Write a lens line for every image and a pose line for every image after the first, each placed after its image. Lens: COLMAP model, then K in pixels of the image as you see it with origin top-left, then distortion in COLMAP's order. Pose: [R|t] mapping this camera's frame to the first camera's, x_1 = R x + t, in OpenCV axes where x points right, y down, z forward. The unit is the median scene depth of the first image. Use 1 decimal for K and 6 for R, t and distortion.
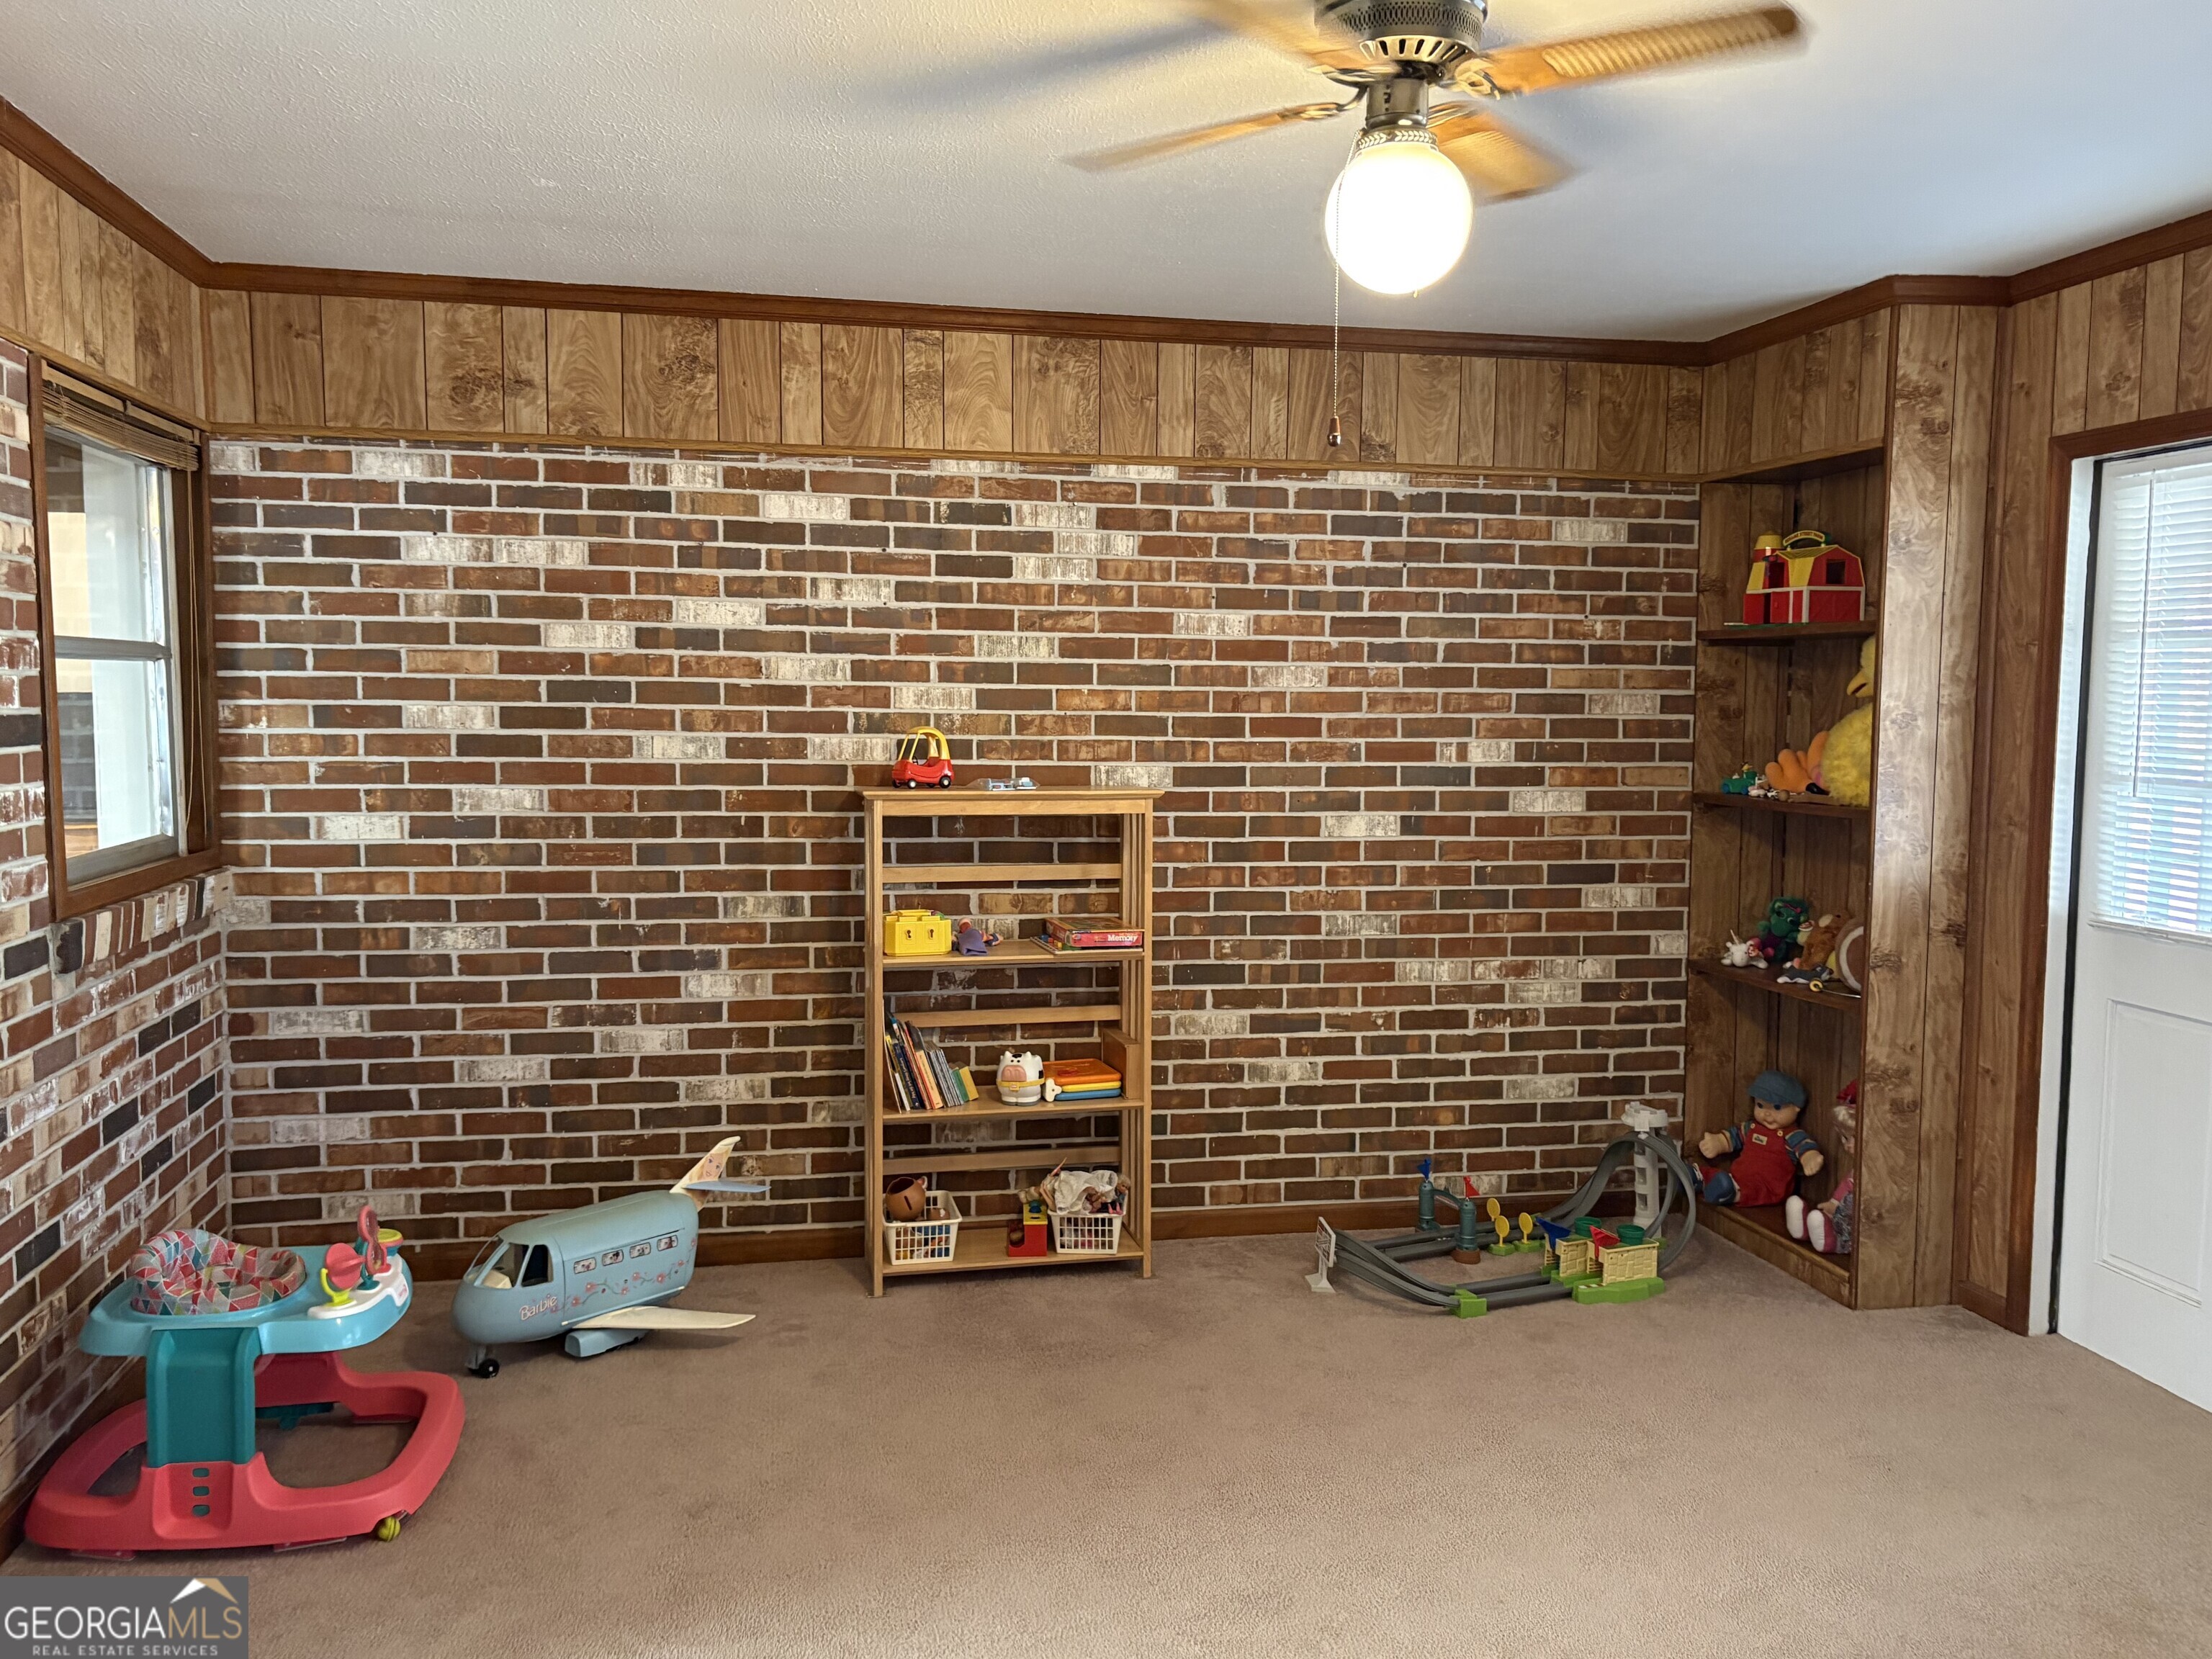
lens RADIAL K [[1700.1, 0, 1092.6], [0, 1700.1, 830.9], [0, 0, 1]] dist [0.002498, -0.006866]
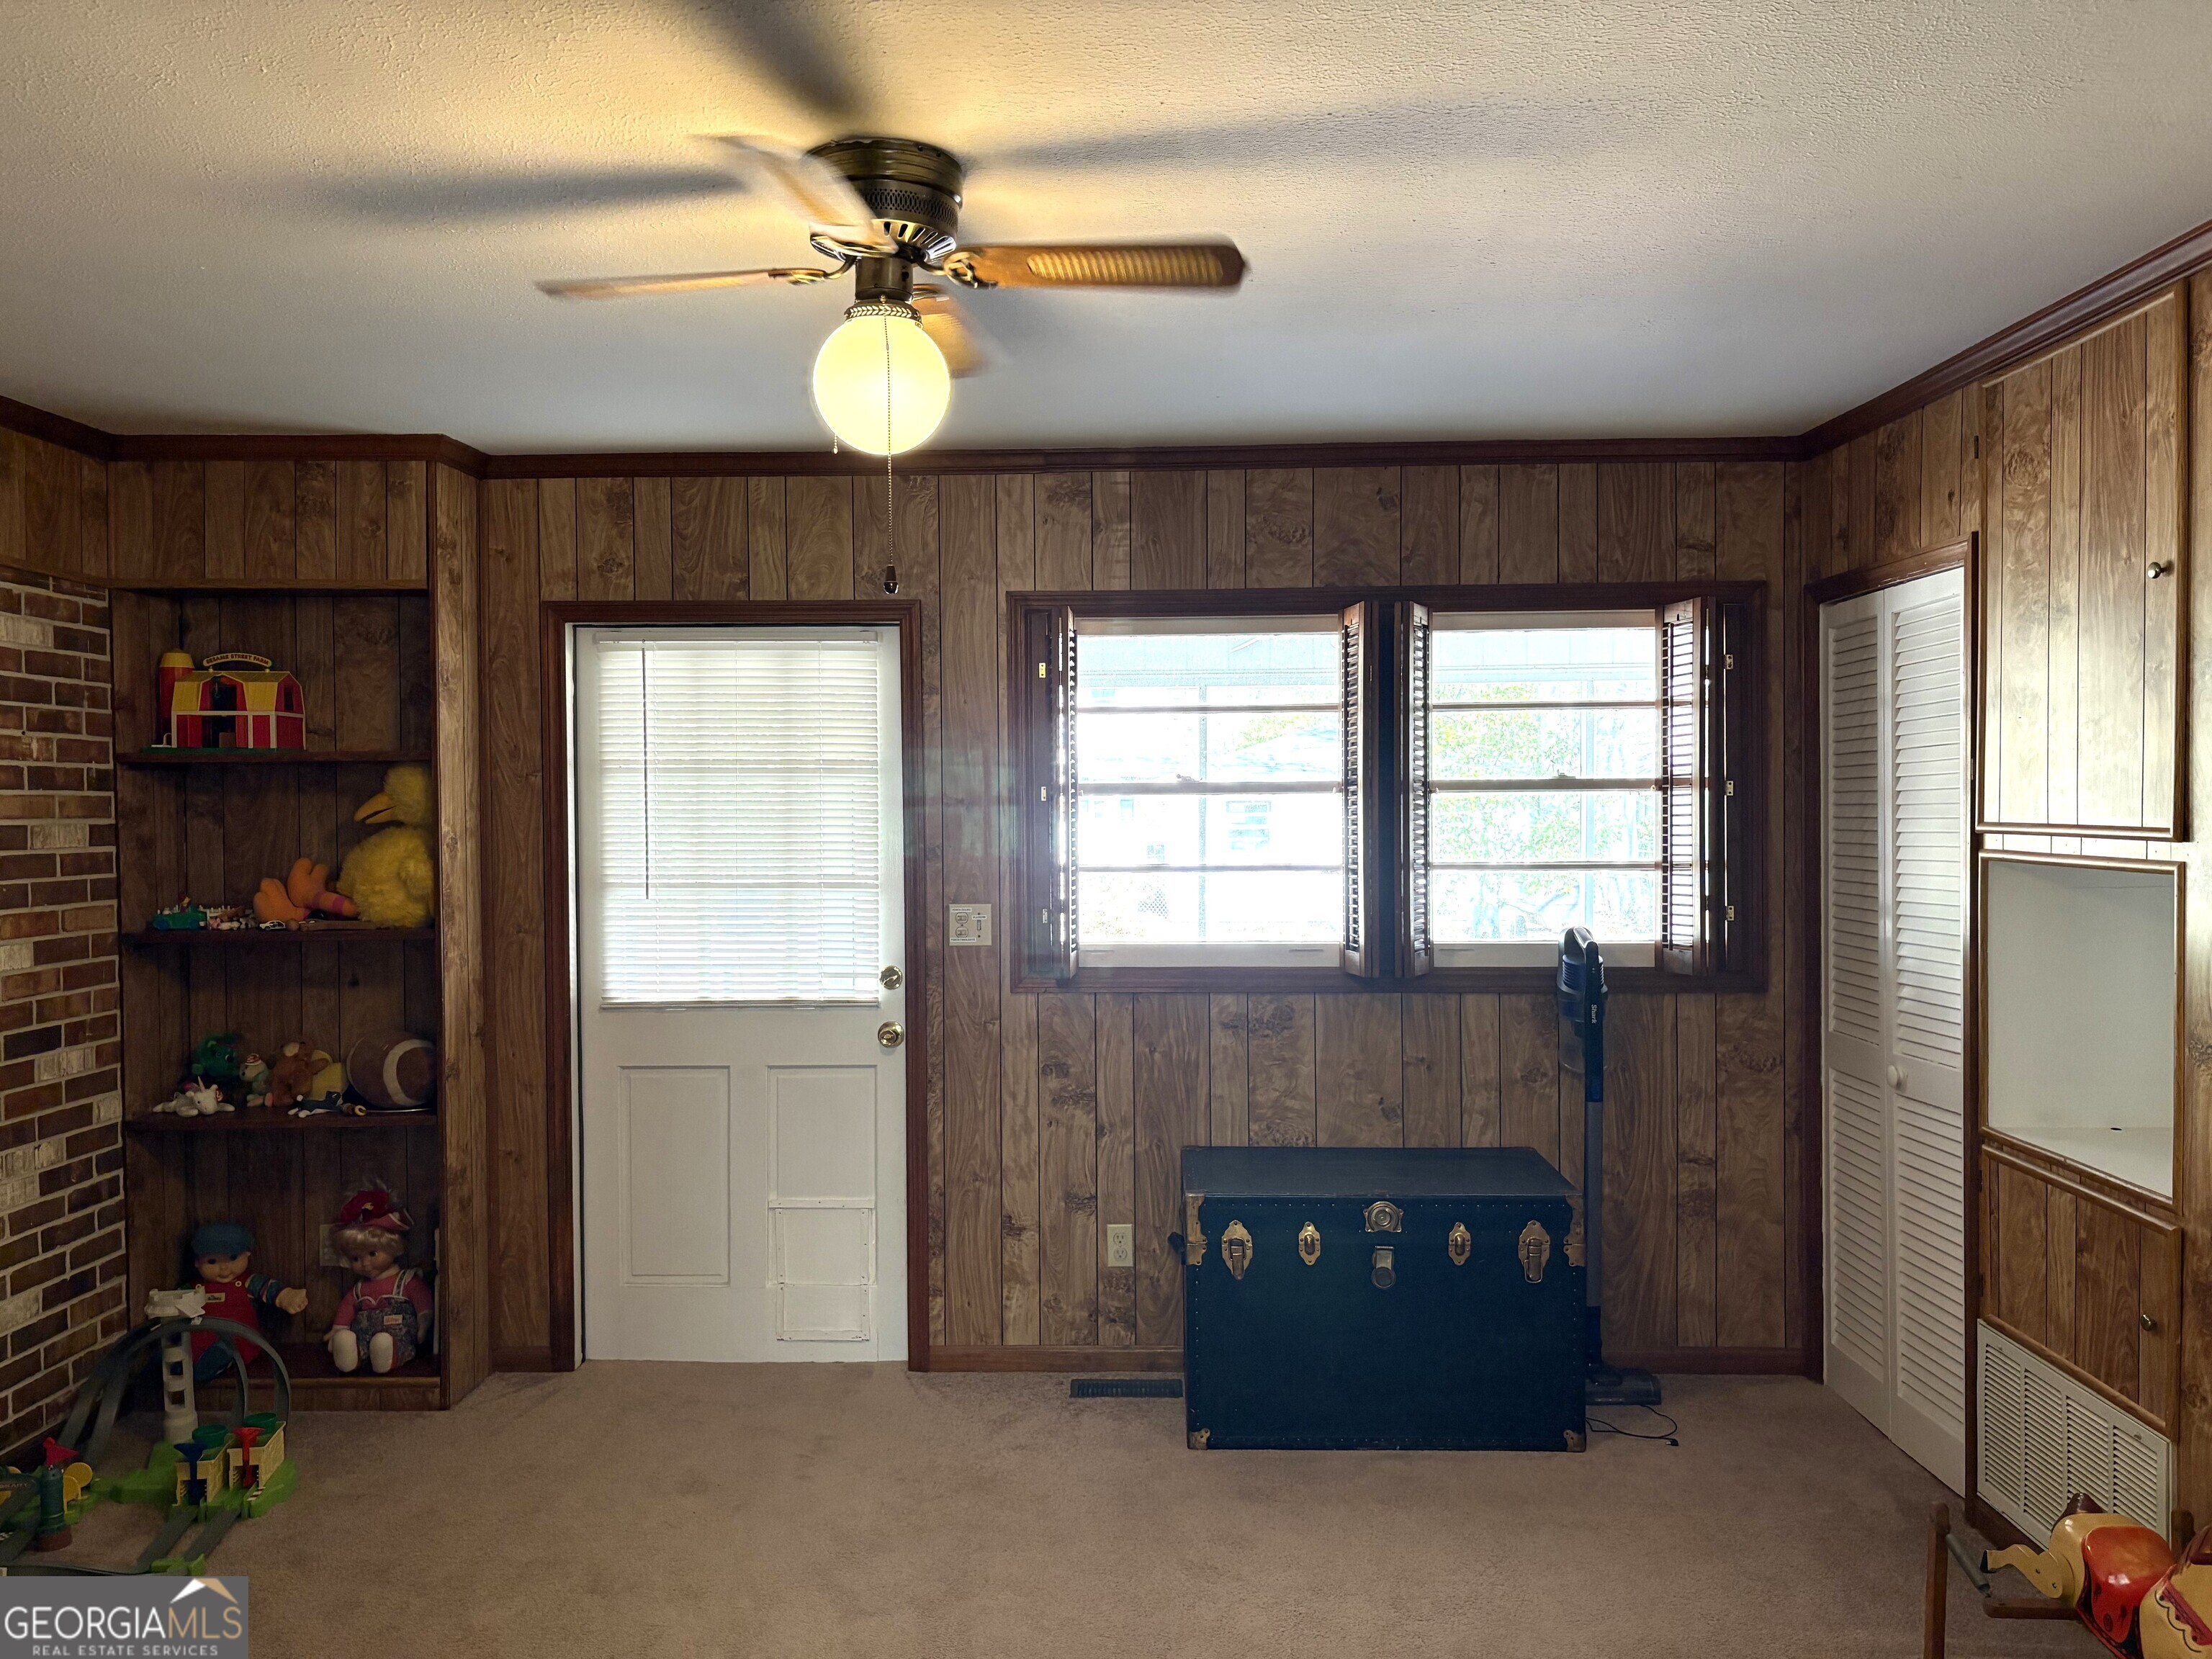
lens RADIAL K [[1620.8, 0, 1106.0], [0, 1620.8, 829.5], [0, 0, 1]] dist [0.057160, -0.073485]
pose [[0.226509, -0.023496, 0.973726, -0.371433], [0.088950, 0.996030, 0.003343, -0.034338], [-0.969939, 0.085856, 0.227700, 0.306120]]
